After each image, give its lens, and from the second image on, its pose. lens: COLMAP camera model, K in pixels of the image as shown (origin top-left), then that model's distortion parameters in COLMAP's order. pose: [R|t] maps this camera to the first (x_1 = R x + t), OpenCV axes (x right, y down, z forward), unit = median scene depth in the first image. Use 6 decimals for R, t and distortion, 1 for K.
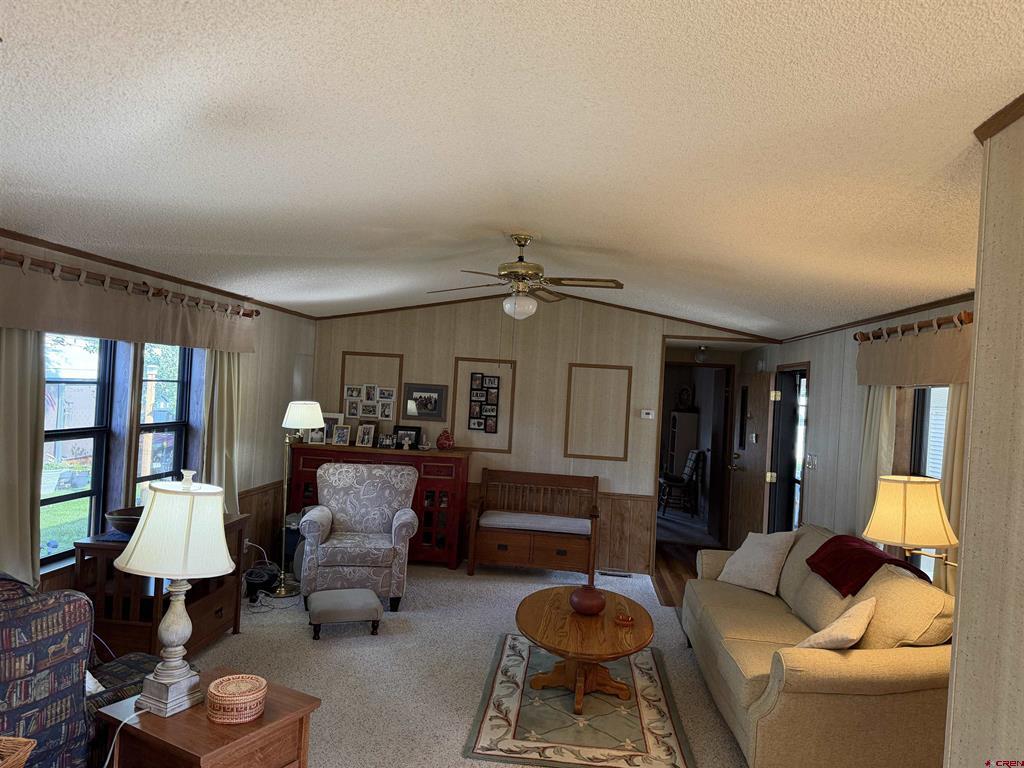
lens RADIAL K [[722.9, 0, 504.9], [0, 722.9, 385.9], [0, 0, 1]] dist [0.036707, -0.040123]
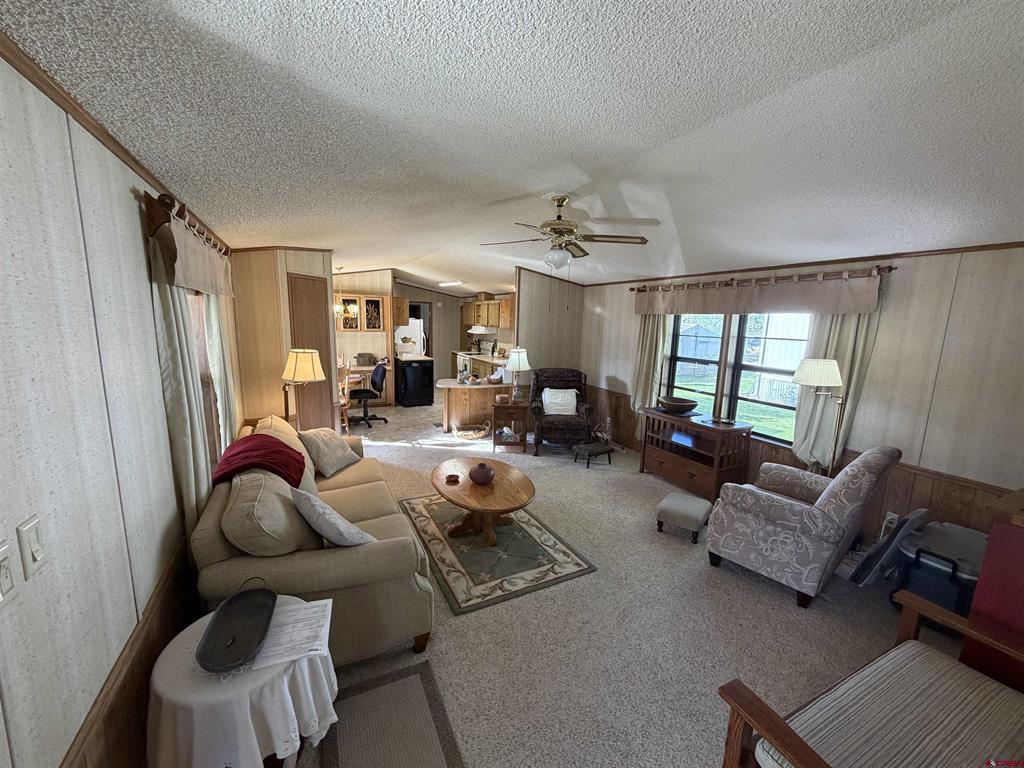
lens RADIAL K [[409.5, 0, 510.1], [0, 409.5, 385.8], [0, 0, 1]] dist [0.000766, -0.000450]
pose [[-0.842369, 0.013441, -0.538733, 0.489216], [-0.075761, 0.986807, 0.143080, 0.014730], [0.533549, 0.161341, -0.830238, 1.649250]]
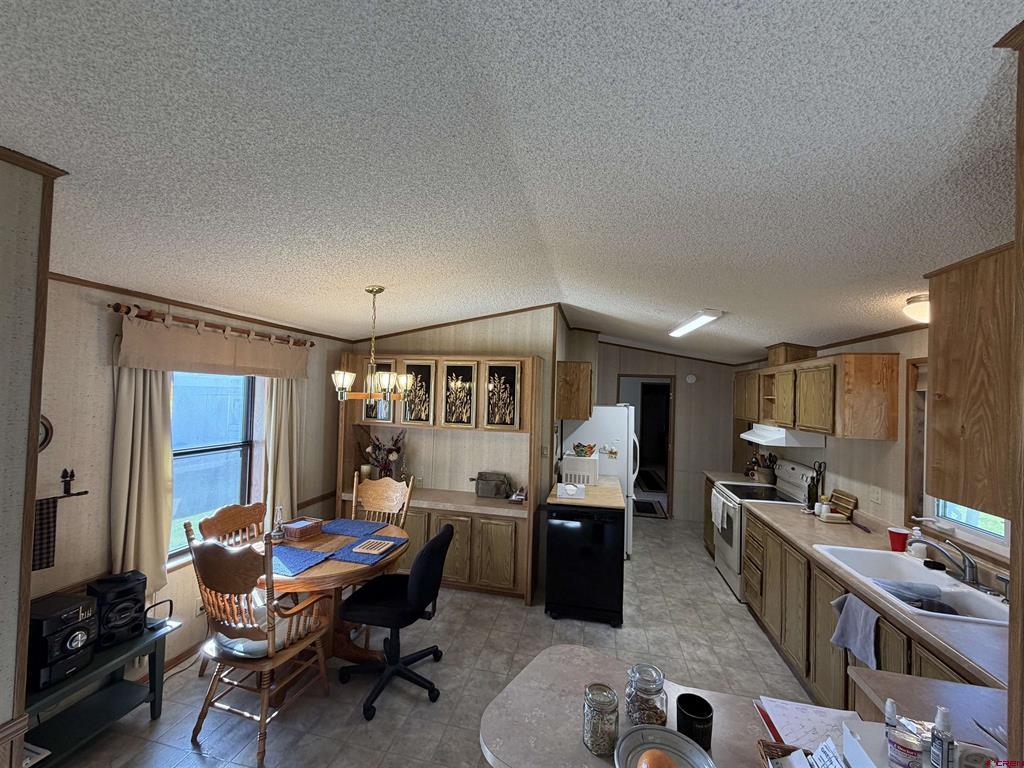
lens RADIAL K [[409.5, 0, 511.4], [0, 409.5, 383.9], [0, 0, 1]] dist [0.000766, -0.000450]
pose [[-0.989678, -0.081299, 0.118015, -0.111152], [-0.082772, 0.996539, -0.007628, -0.013038], [-0.116986, -0.017318, -0.992983, 0.618736]]
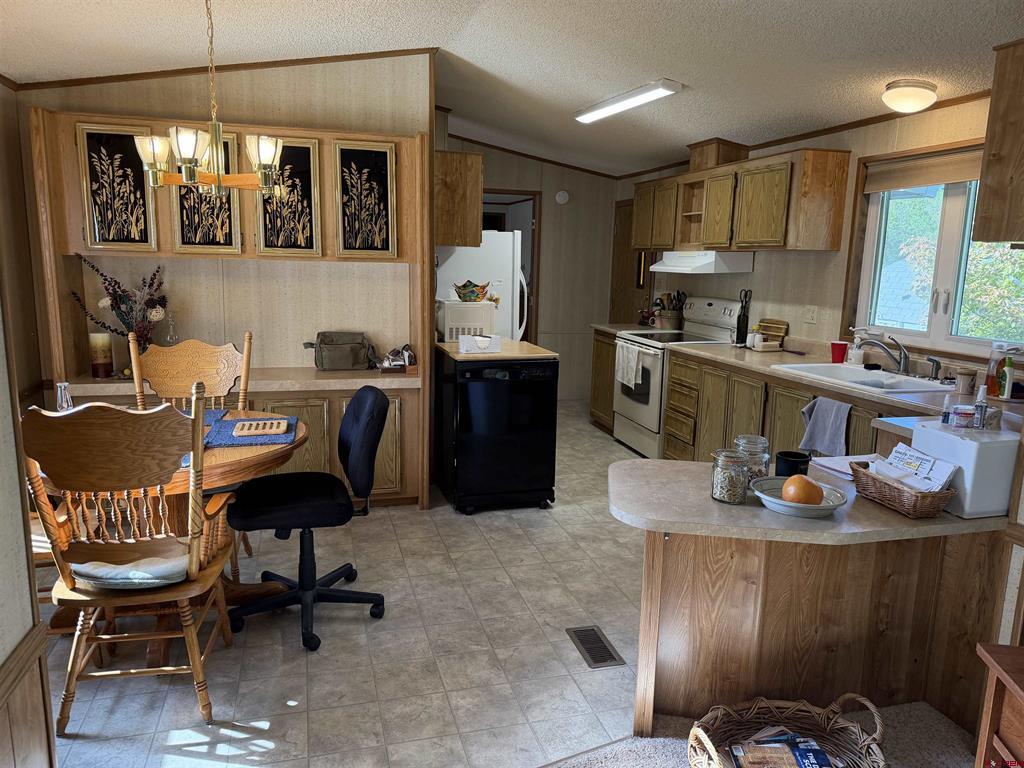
lens RADIAL K [[722.9, 0, 505.7], [0, 722.9, 386.5], [0, 0, 1]] dist [0.036707, -0.040123]
pose [[-0.931768, -0.009619, -0.362926, 0.184664], [-0.074771, 0.983304, 0.165902, 0.075382], [0.355271, 0.181718, -0.916930, 0.732817]]
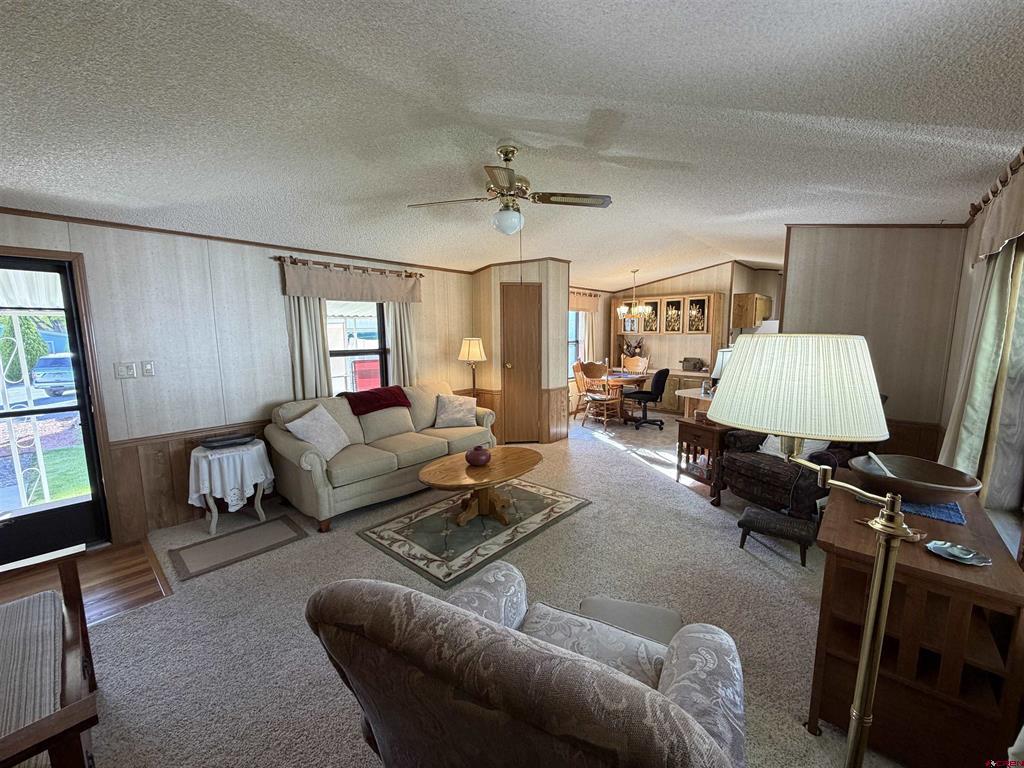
lens RADIAL K [[409.5, 0, 510.5], [0, 409.5, 381.5], [0, 0, 1]] dist [0.000766, -0.000450]
pose [[-0.806969, -0.121036, 0.578059, -0.376652], [-0.030926, 0.986092, 0.163300, 0.024120], [-0.589784, 0.113901, -0.799488, 1.575765]]
